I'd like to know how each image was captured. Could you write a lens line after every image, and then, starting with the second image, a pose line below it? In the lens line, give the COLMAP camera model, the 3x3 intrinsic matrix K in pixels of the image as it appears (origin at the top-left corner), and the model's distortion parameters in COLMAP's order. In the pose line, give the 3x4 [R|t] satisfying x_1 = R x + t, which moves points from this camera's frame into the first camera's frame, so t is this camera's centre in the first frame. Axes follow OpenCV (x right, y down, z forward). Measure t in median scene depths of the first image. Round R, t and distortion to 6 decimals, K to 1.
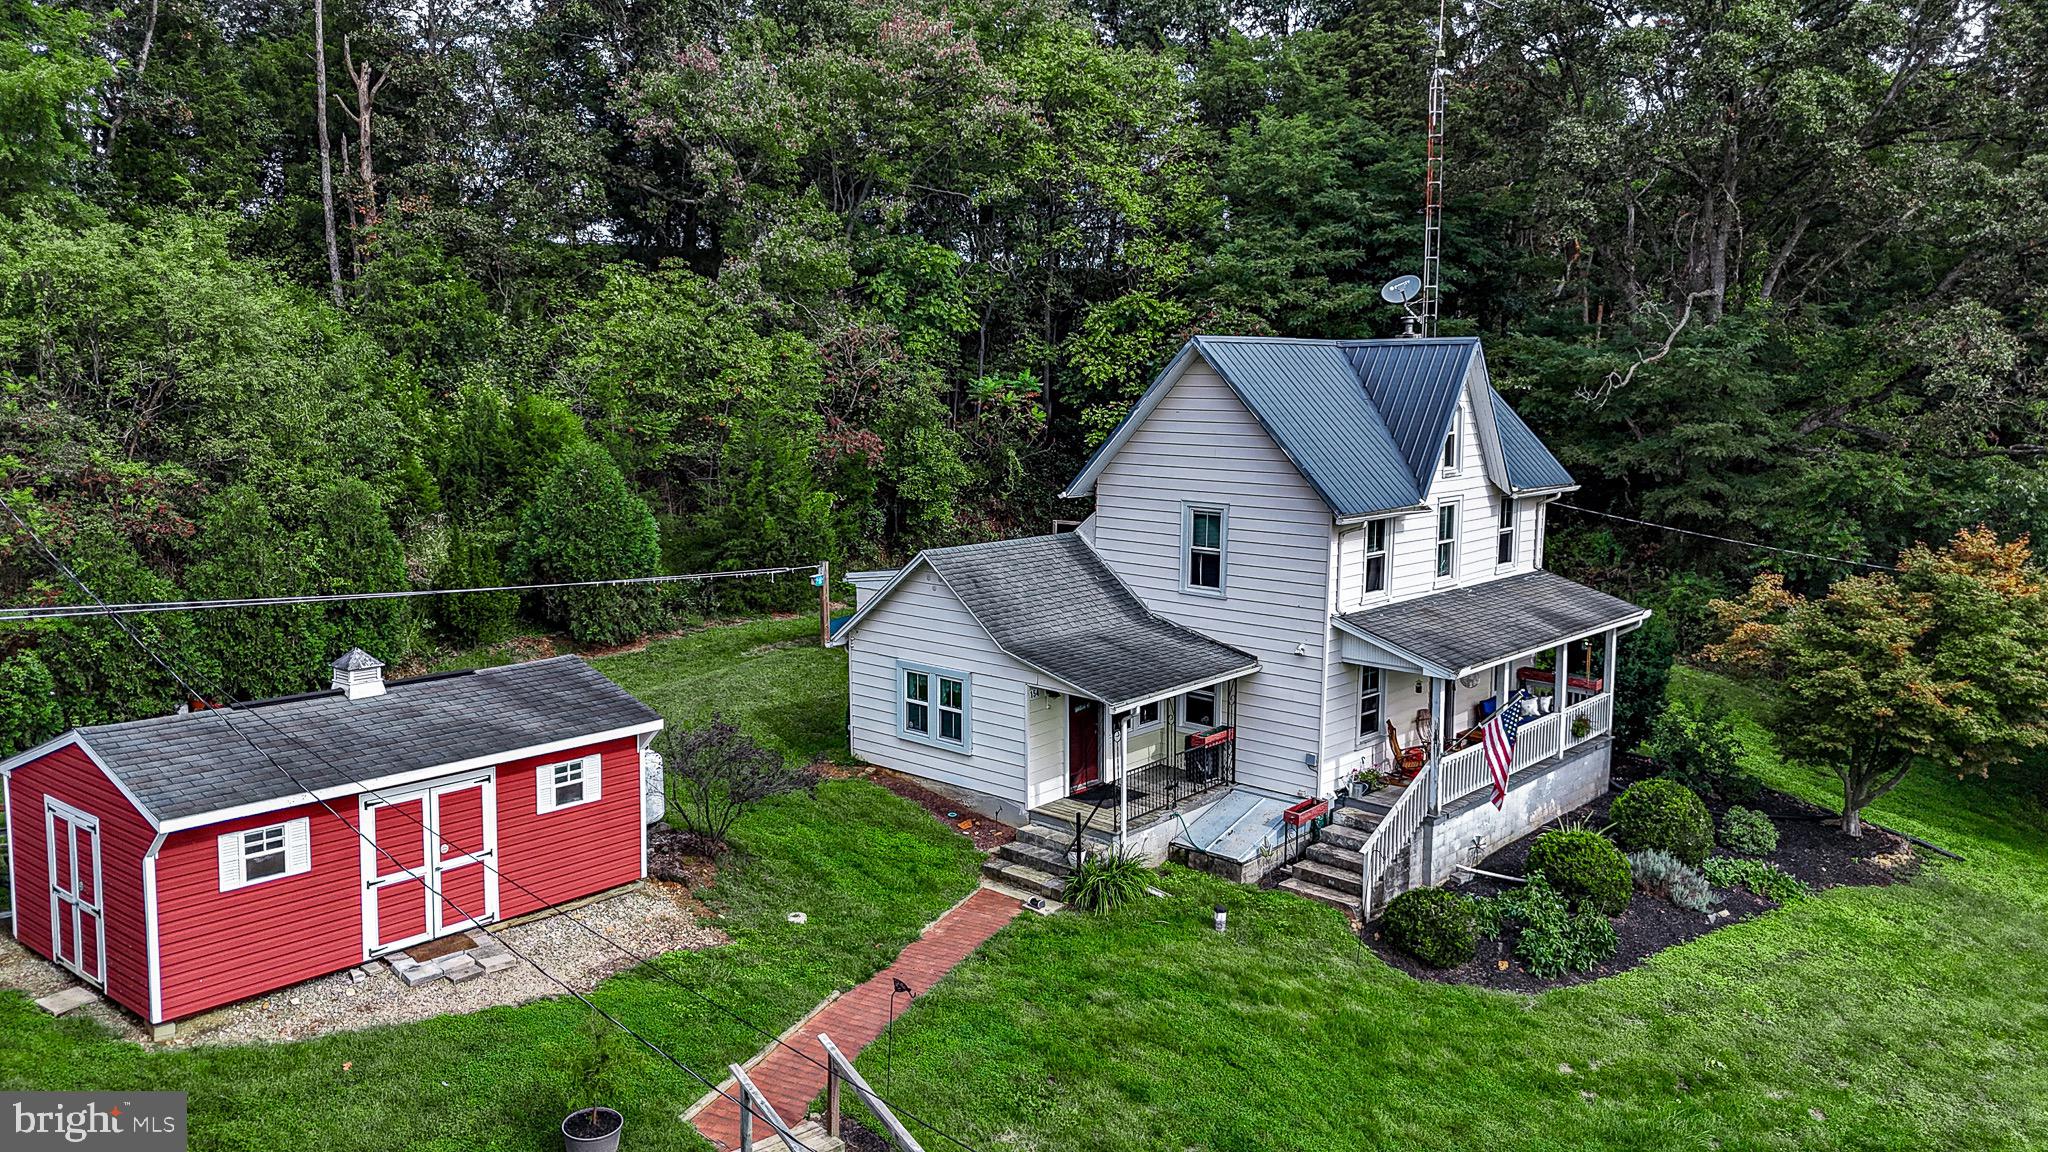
lens RADIAL K [[1510.3, 0, 1024.0], [0, 1510.3, 576.0], [0, 0, 1]] dist [0.066237, -0.061239]
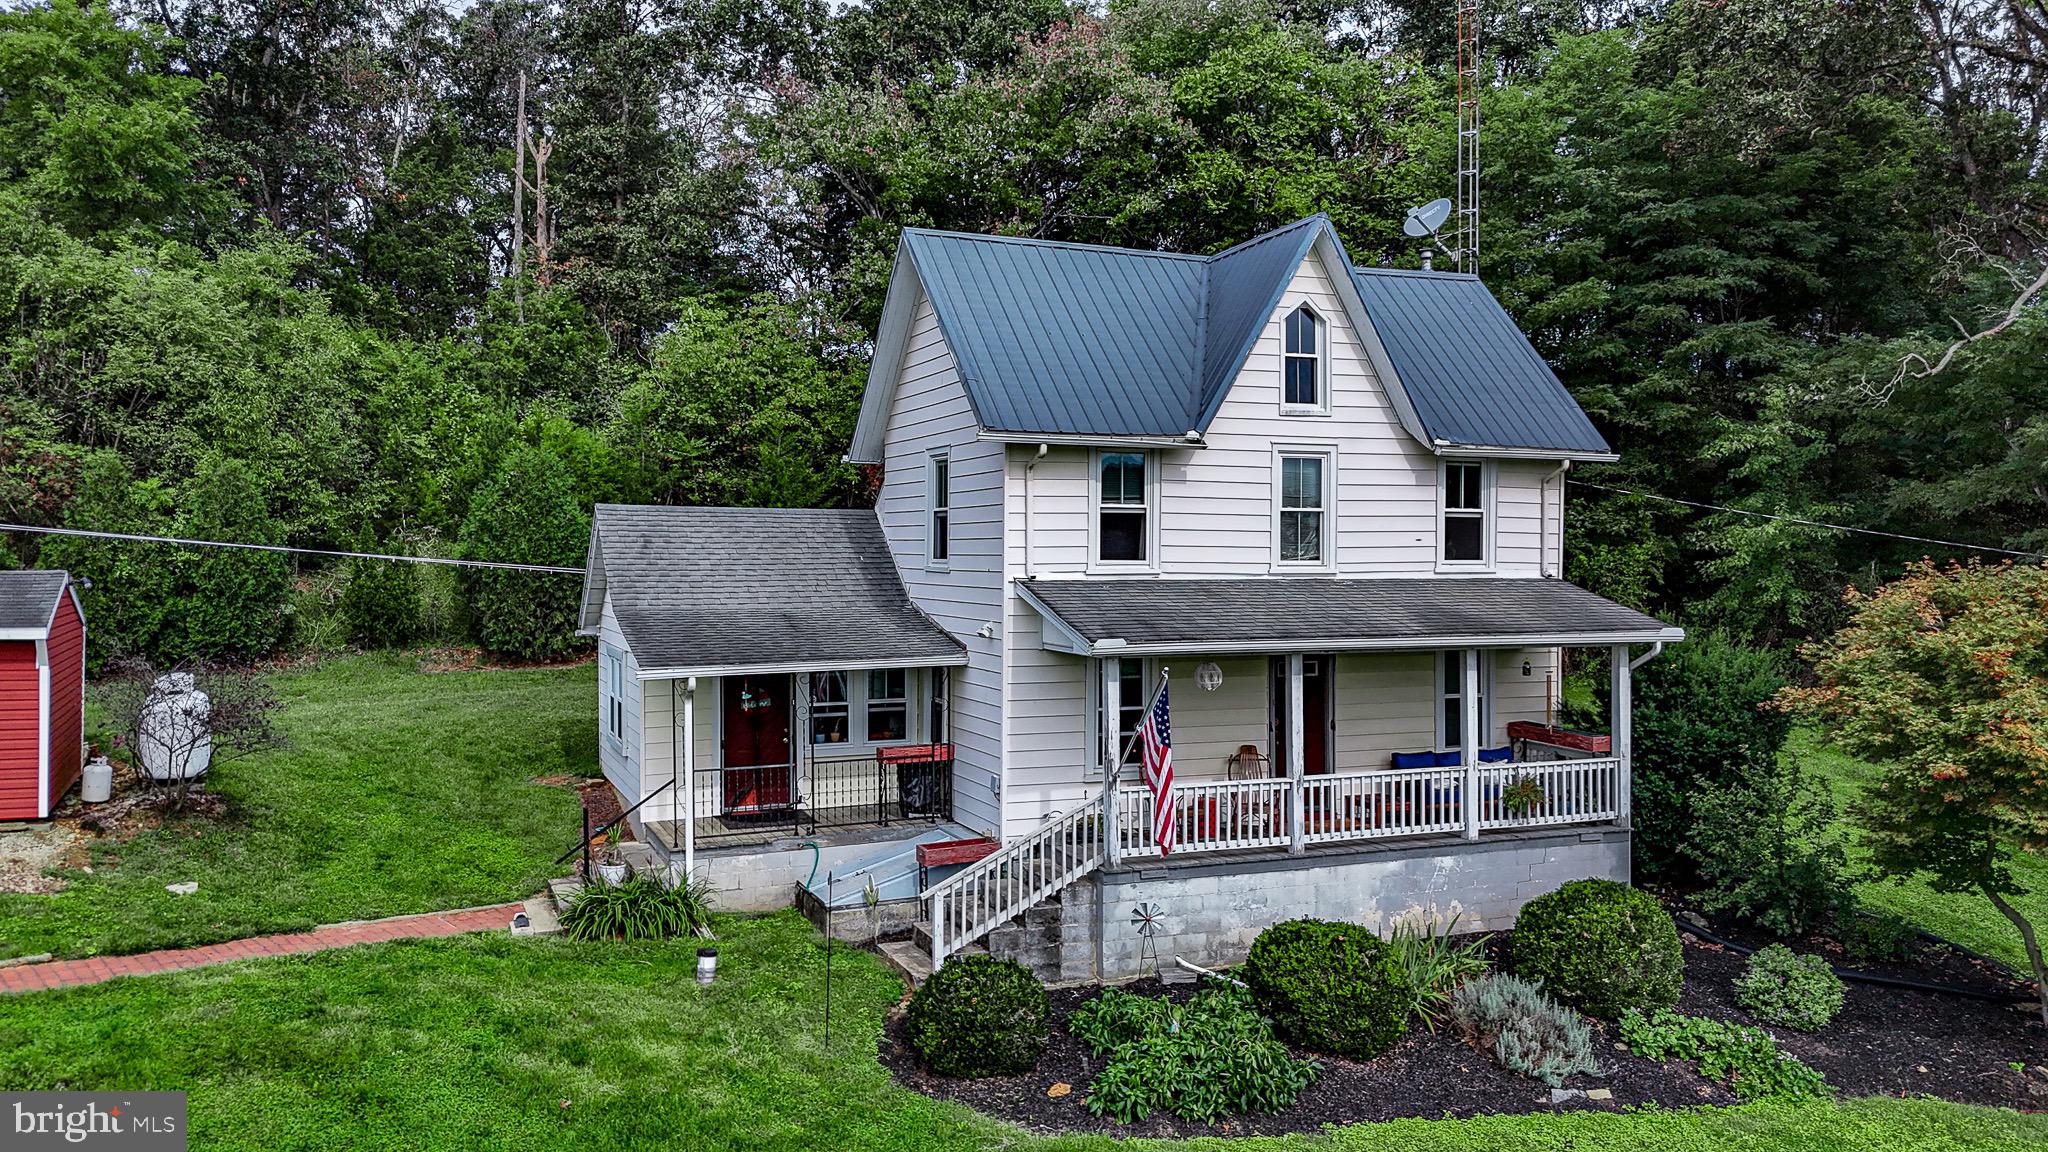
lens RADIAL K [[1510.3, 0, 1024.0], [0, 1510.3, 576.0], [0, 0, 1]] dist [0.066237, -0.061239]
pose [[0.901064, 0.004464, -0.433664, 0.501199], [-0.060113, 0.991580, -0.114696, 0.102832], [0.429500, 0.129417, 0.893745, 0.352505]]
